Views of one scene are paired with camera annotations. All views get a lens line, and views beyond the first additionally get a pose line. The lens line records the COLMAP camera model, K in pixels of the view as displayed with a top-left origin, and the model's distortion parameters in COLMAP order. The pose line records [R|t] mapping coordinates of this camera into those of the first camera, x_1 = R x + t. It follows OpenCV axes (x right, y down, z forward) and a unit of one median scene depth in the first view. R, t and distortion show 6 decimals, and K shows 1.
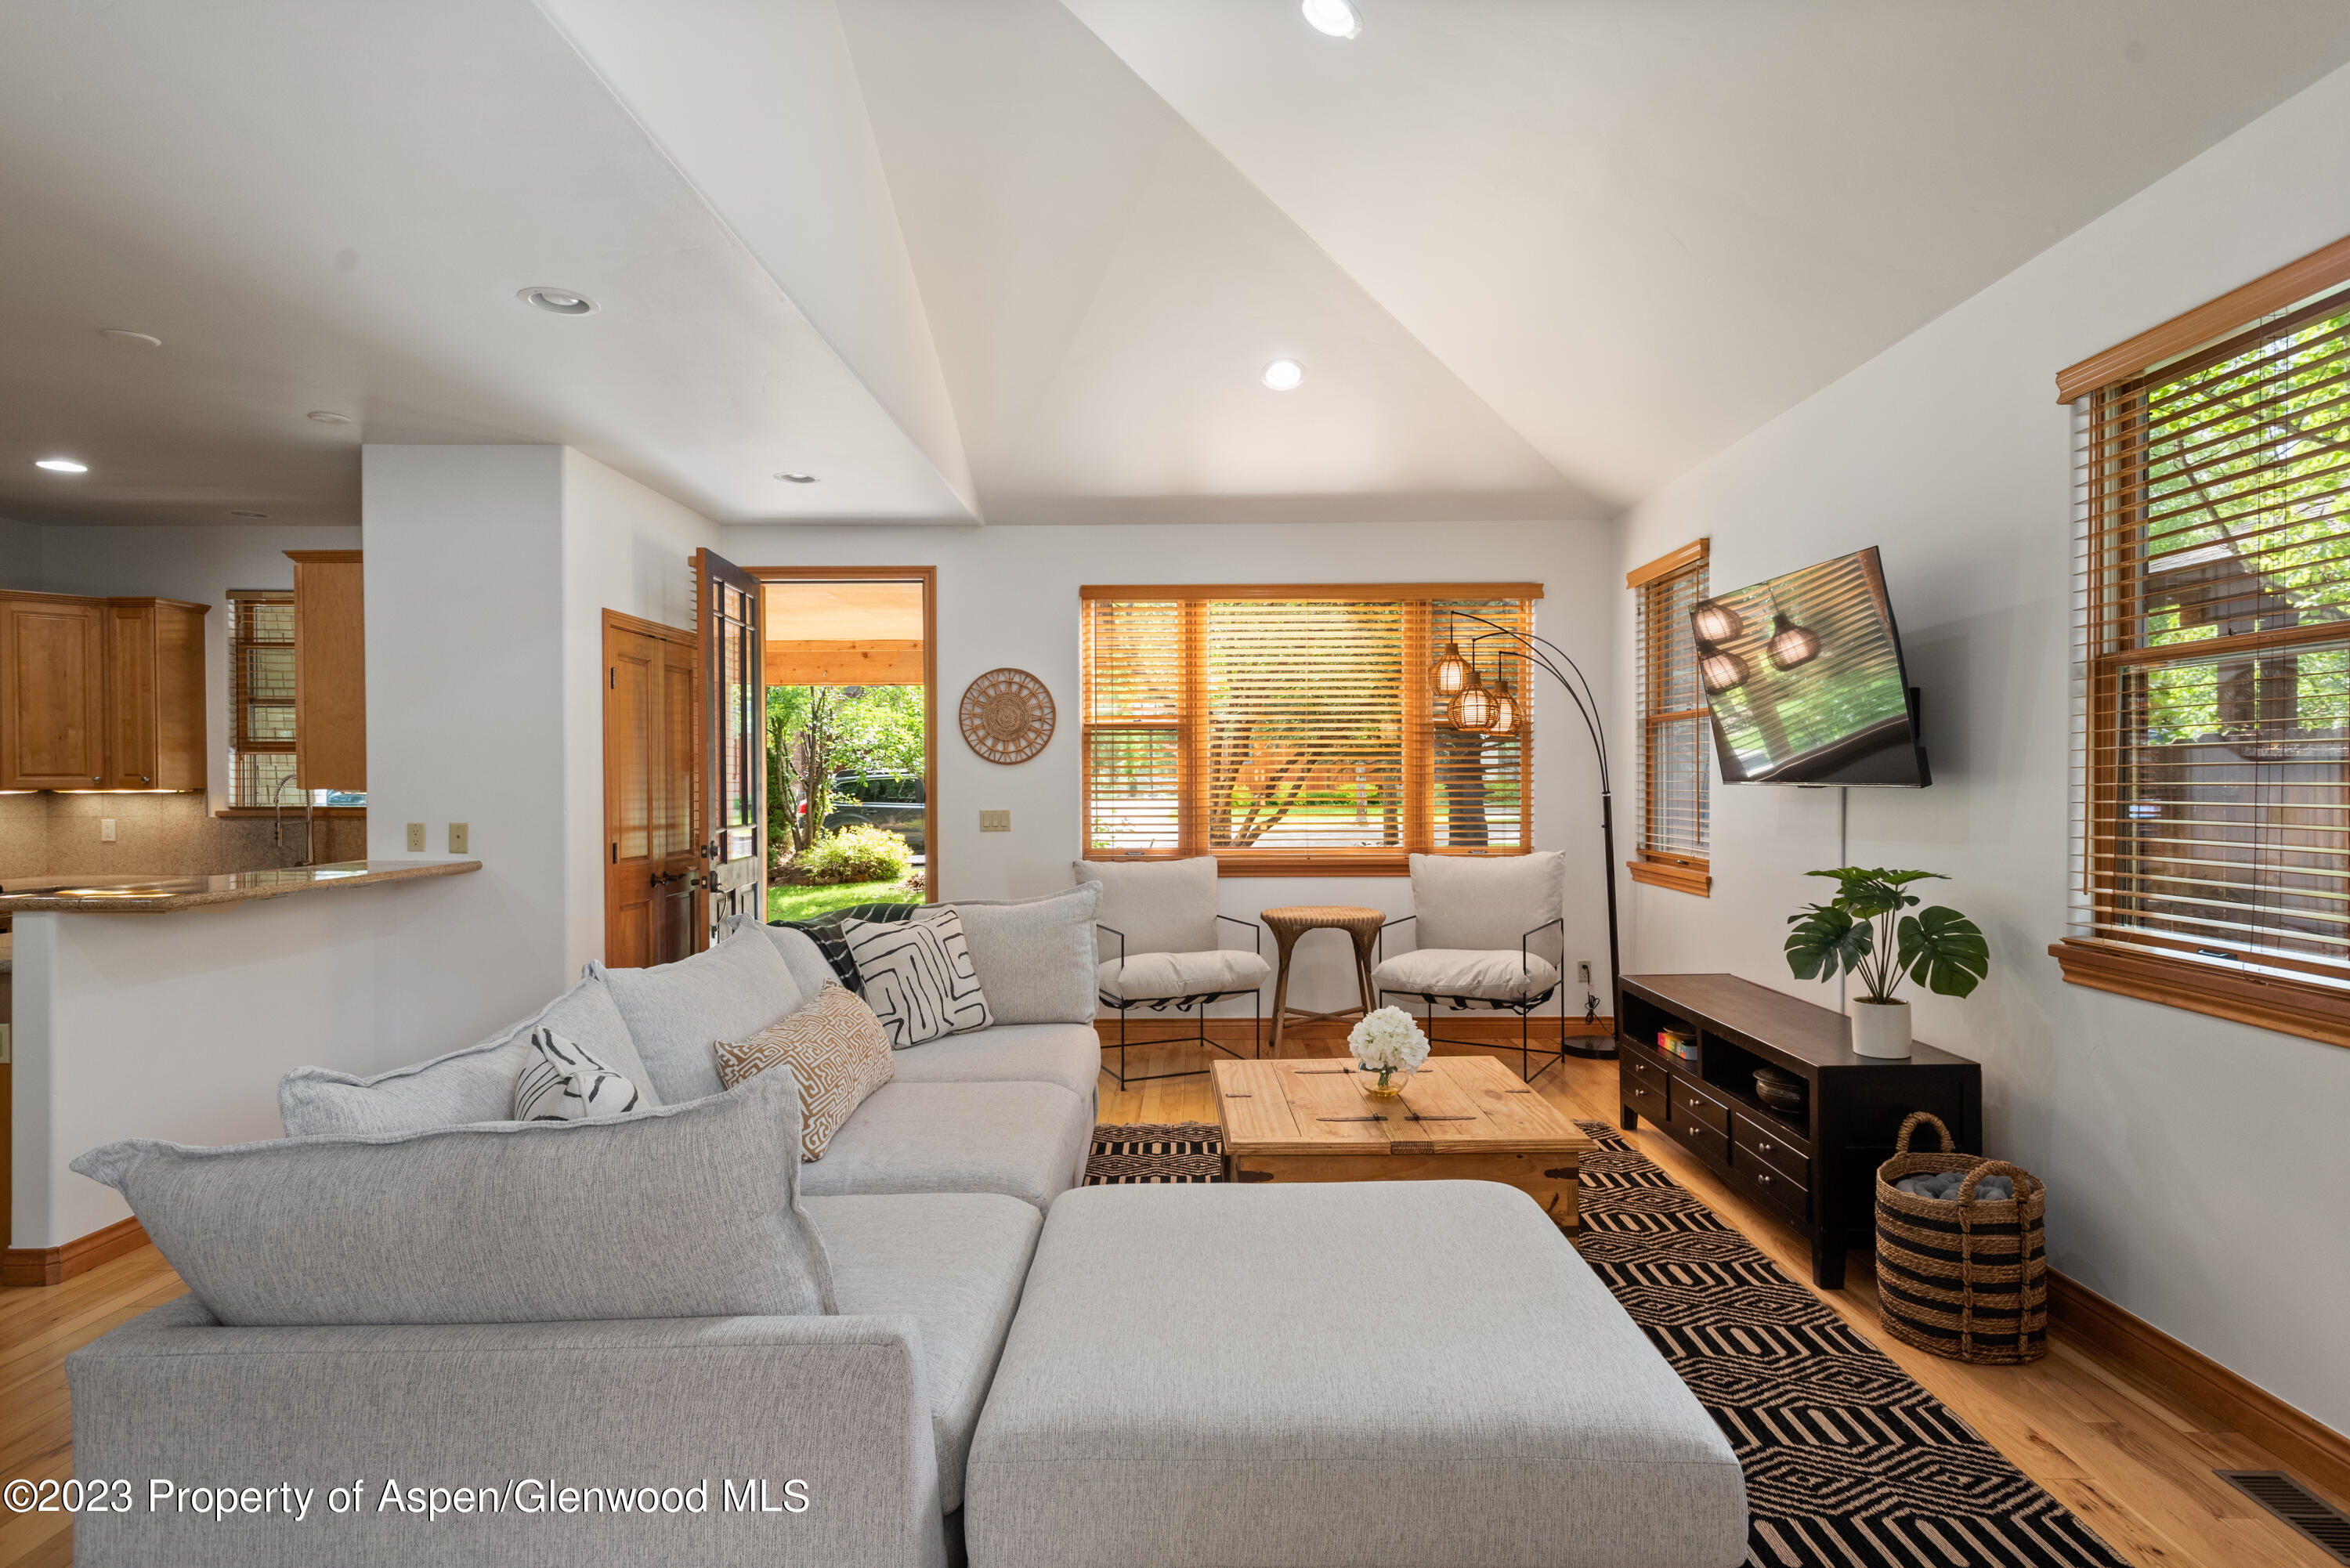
lens RADIAL K [[1220.8, 0, 1184.8], [0, 1220.8, 809.5], [0, 0, 1]] dist [-0.000575, -0.001042]
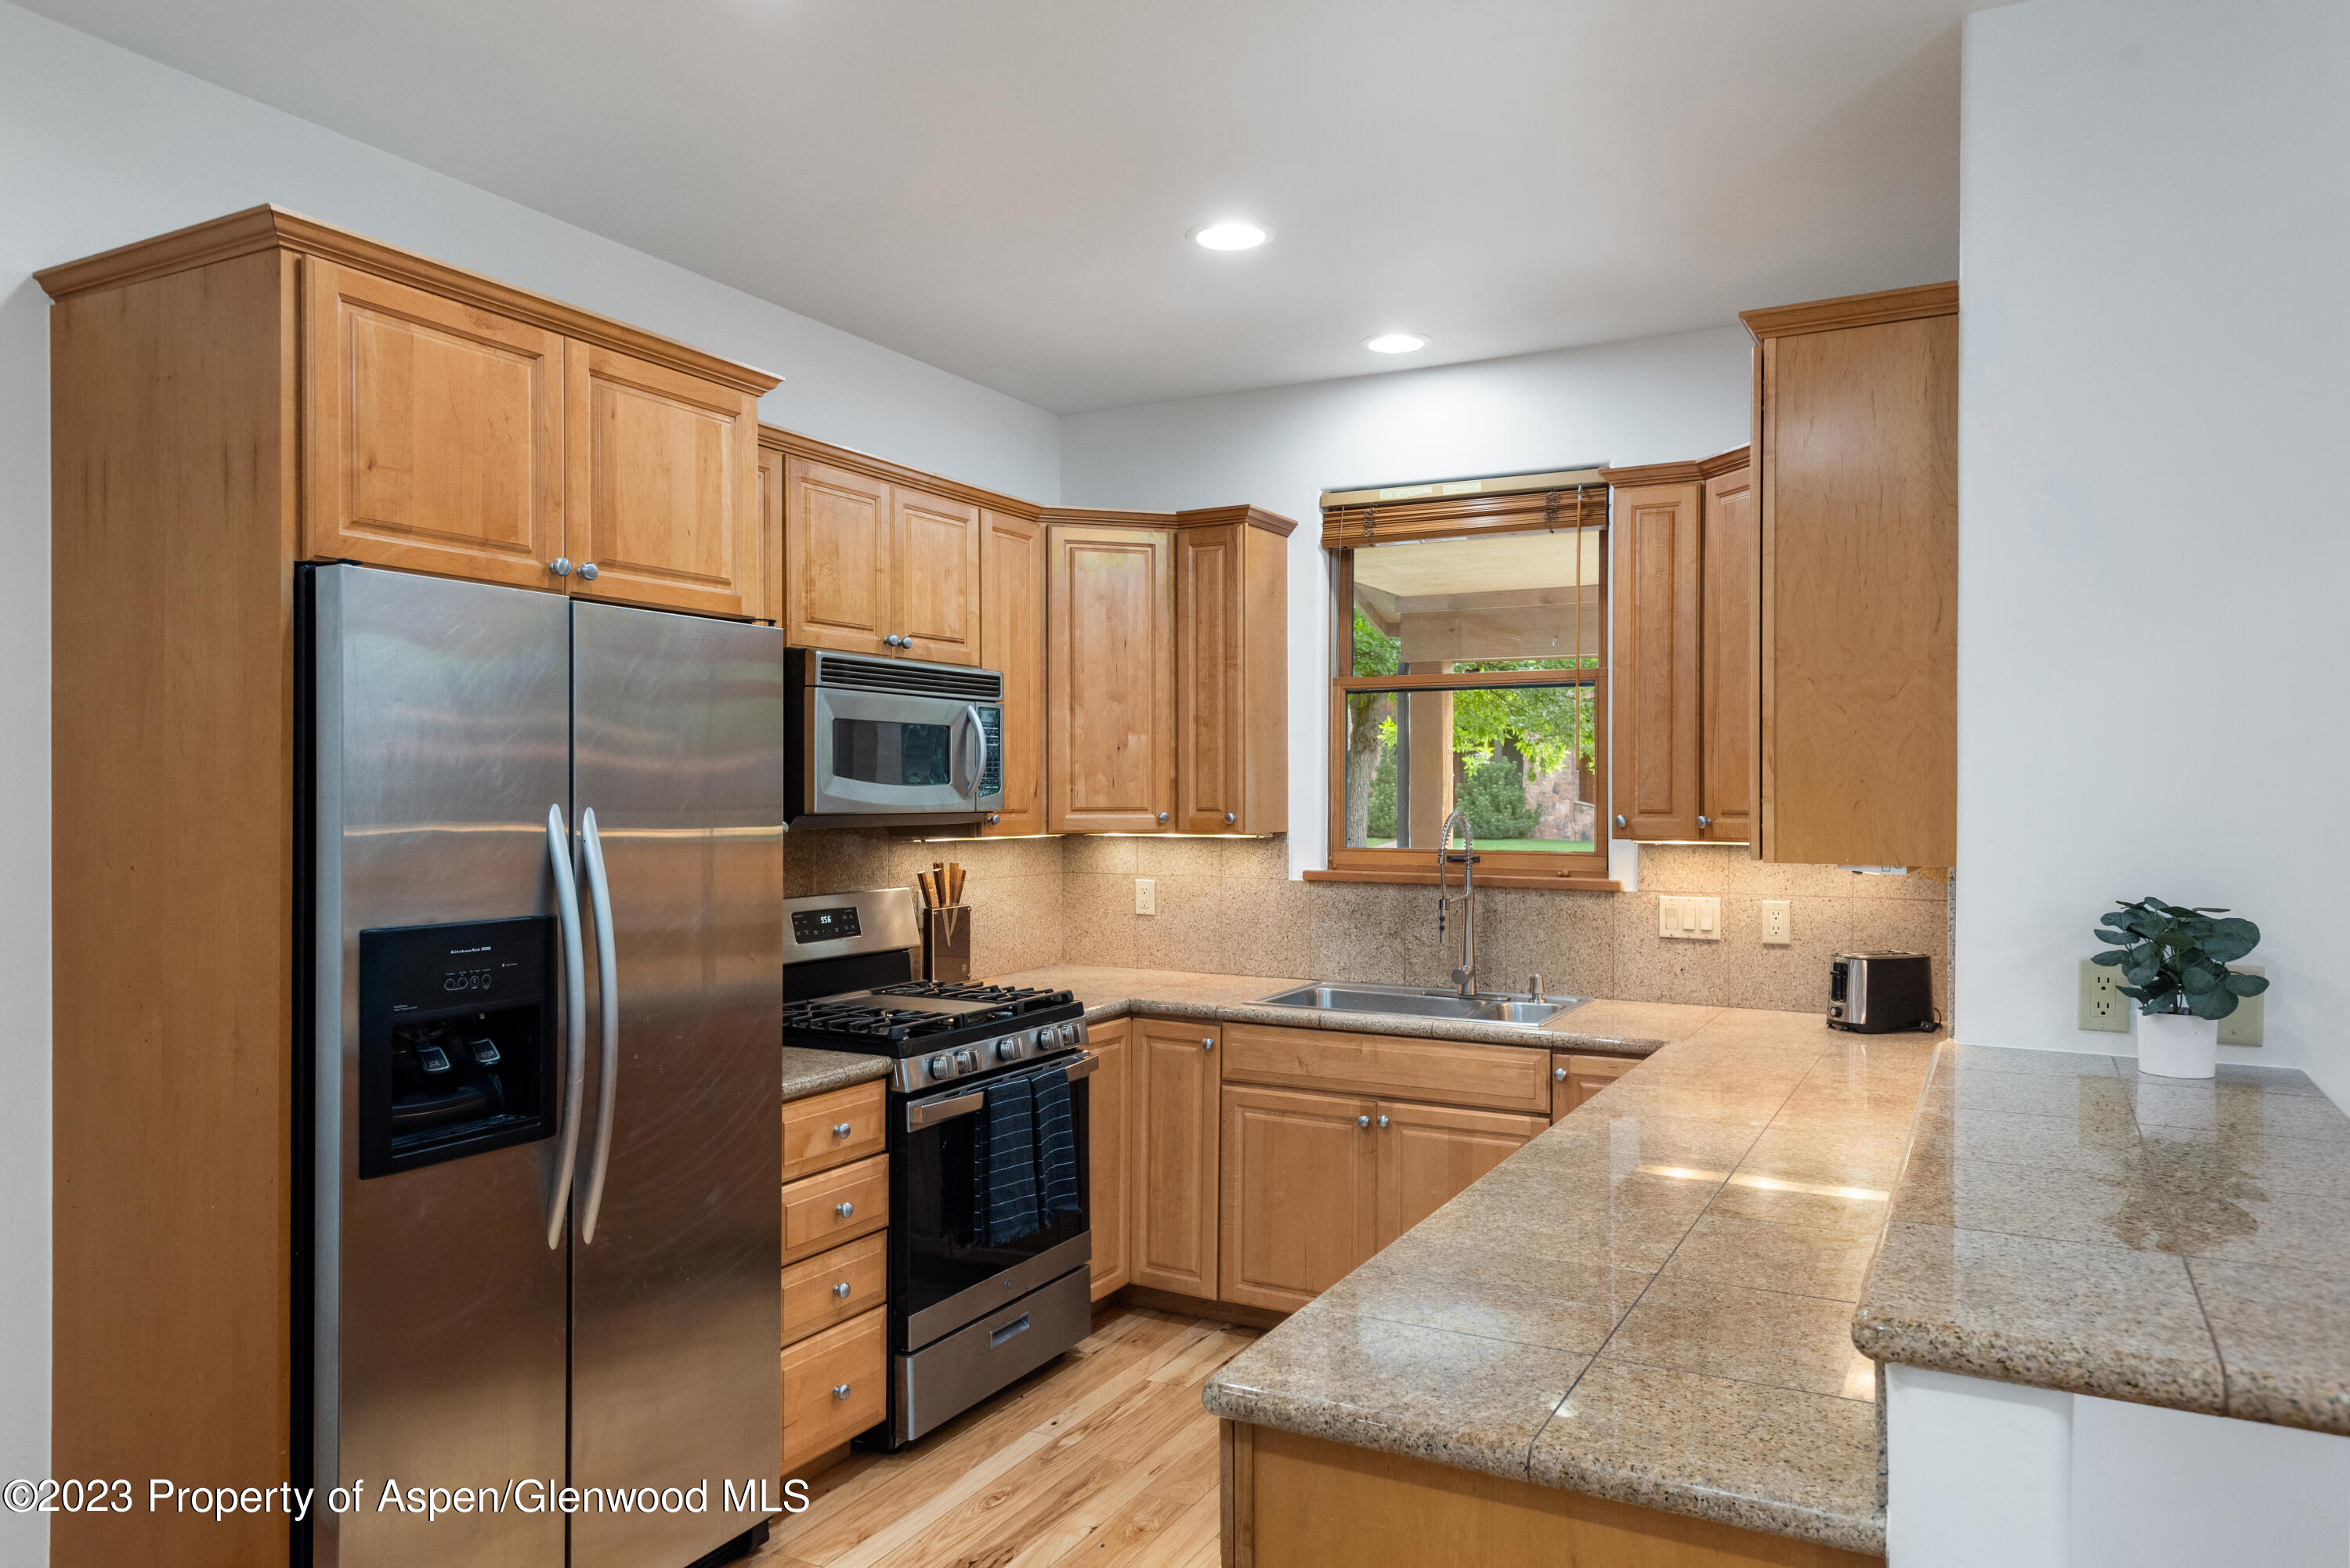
lens RADIAL K [[1571.0, 0, 1175.0], [0, 1571.0, 784.0], [0, 0, 1]] dist [0.041469, -0.000001]
pose [[0.881982, 0.002153, -0.471278, -0.529668], [-0.013833, 0.999677, -0.021321, -0.024998], [0.471080, 0.025324, 0.881727, 0.327136]]
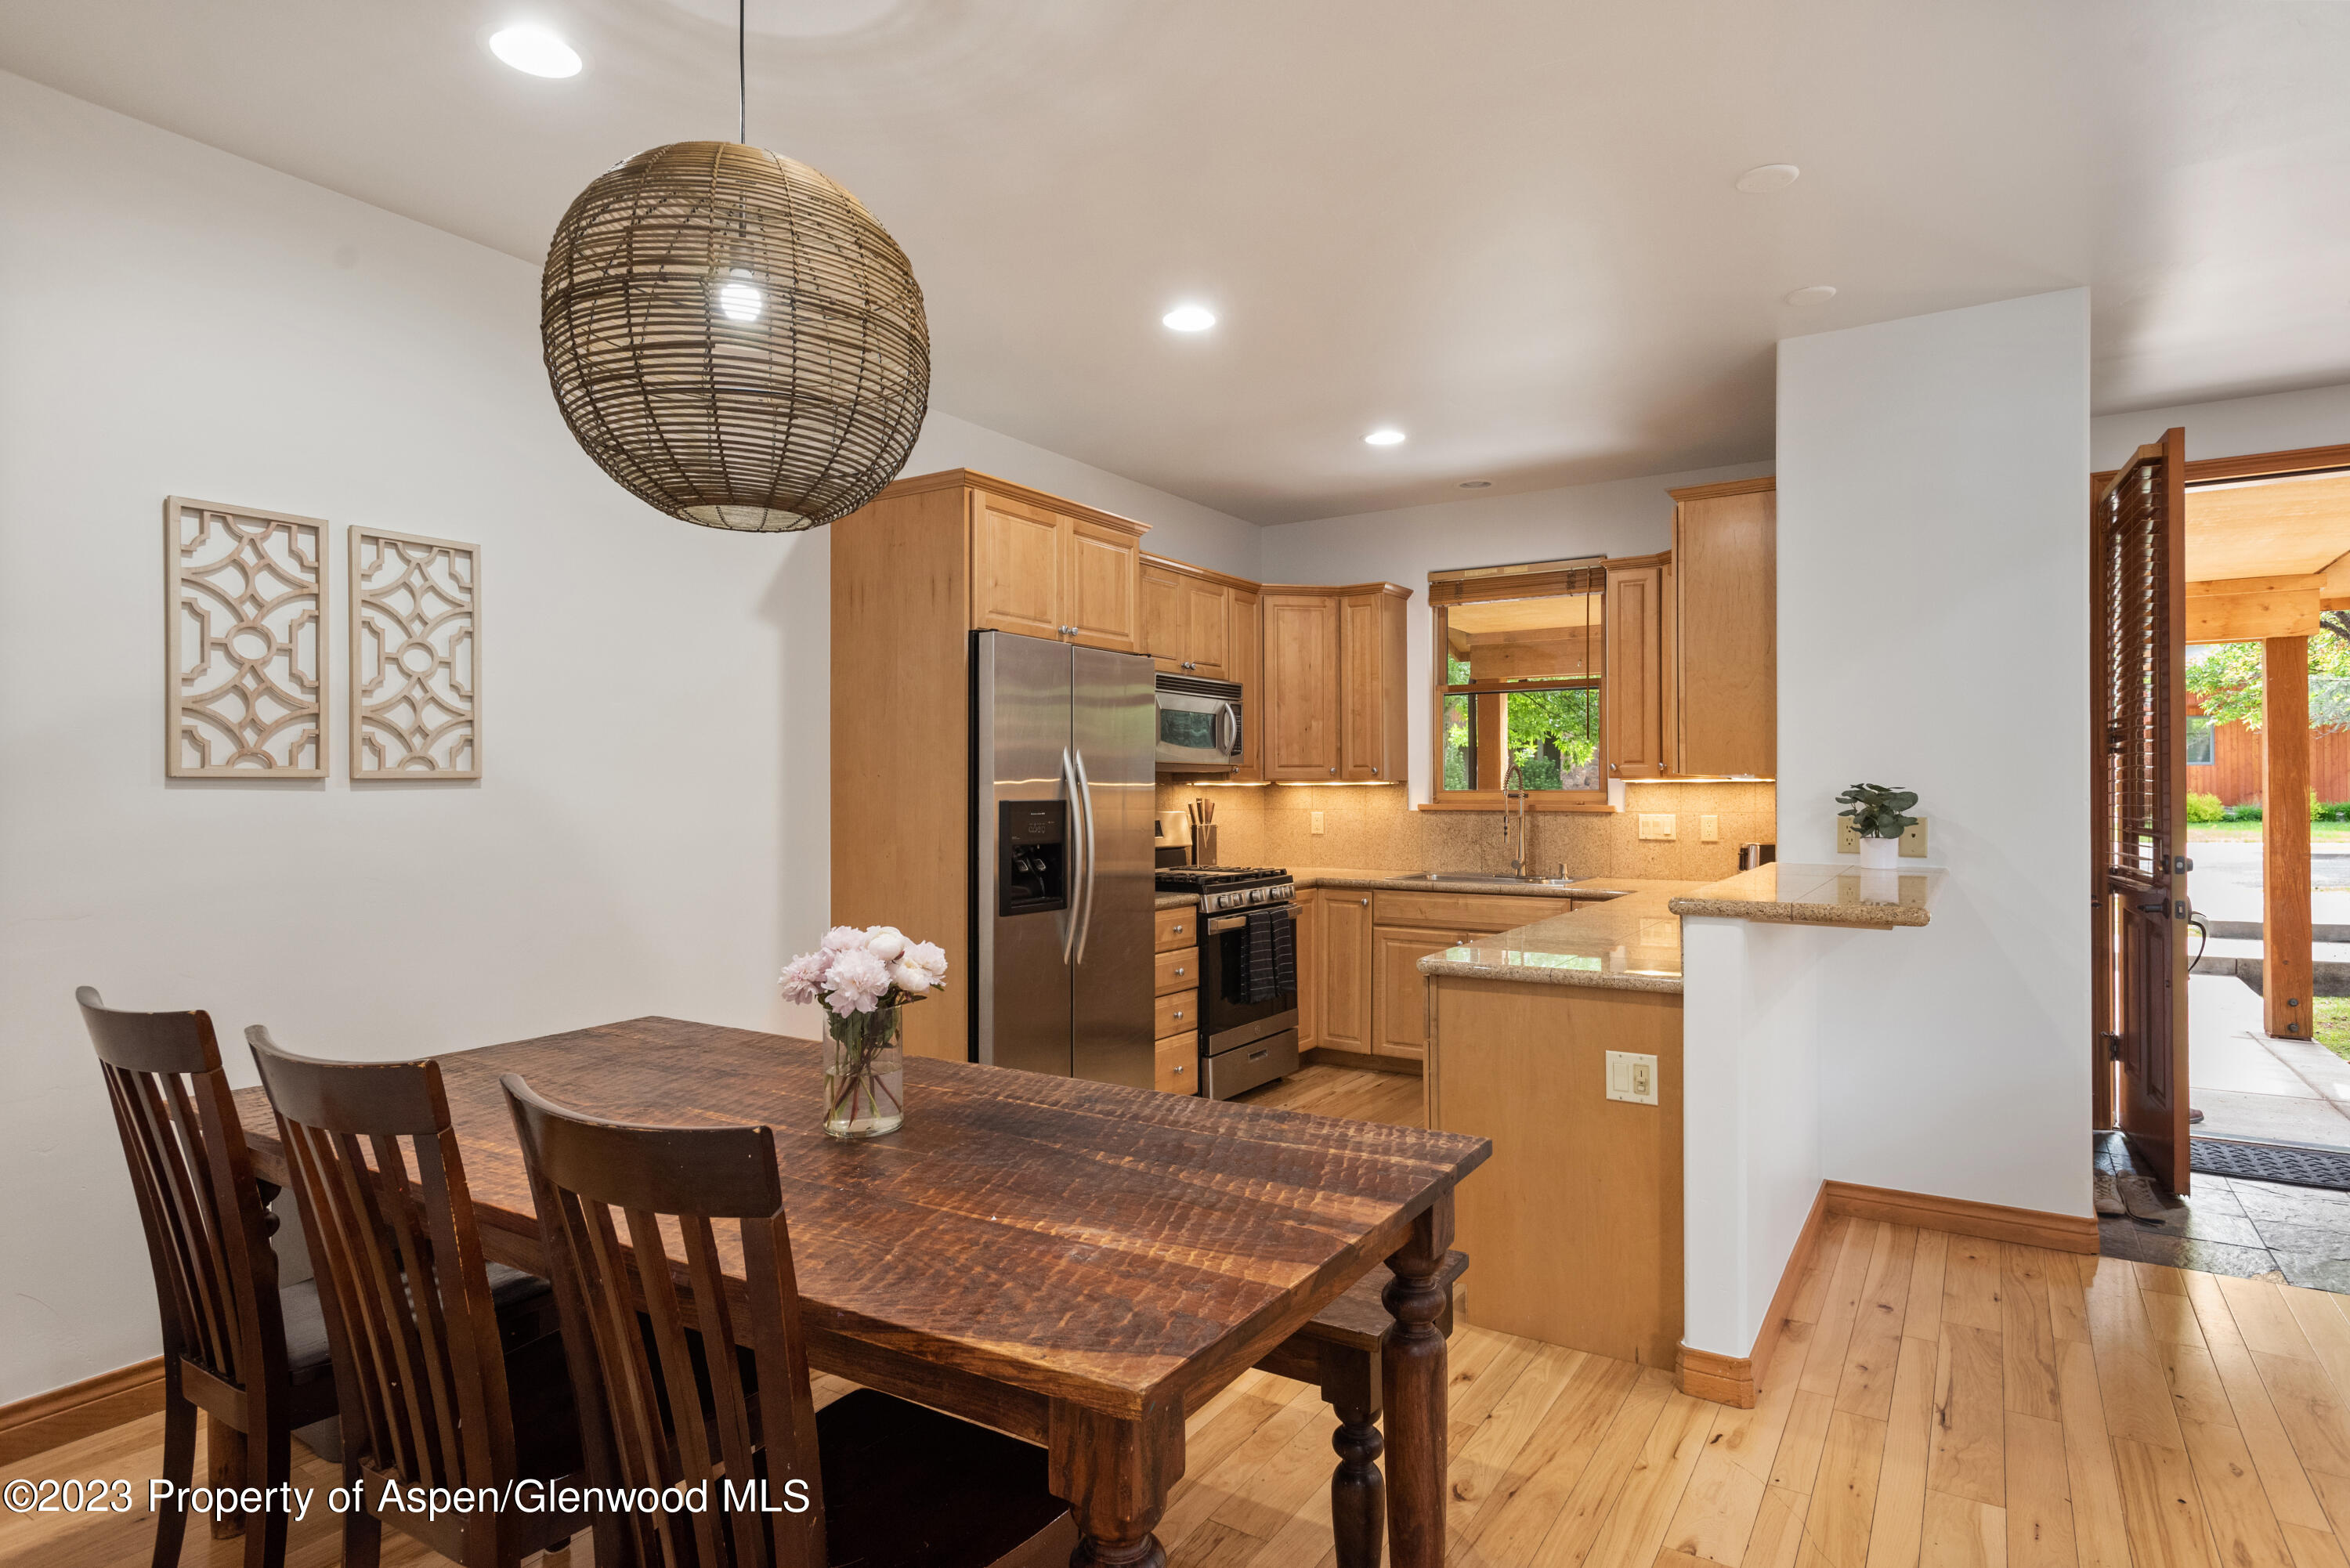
lens RADIAL K [[1273.0, 0, 1175.0], [0, 1273.0, 784.0], [0, 0, 1]] dist [0.021955, 0.000075]
pose [[0.843081, -0.002964, -0.537778, -0.449500], [-0.010531, 0.999702, -0.022020, 0.010019], [0.537683, 0.024228, 0.842799, 0.061975]]
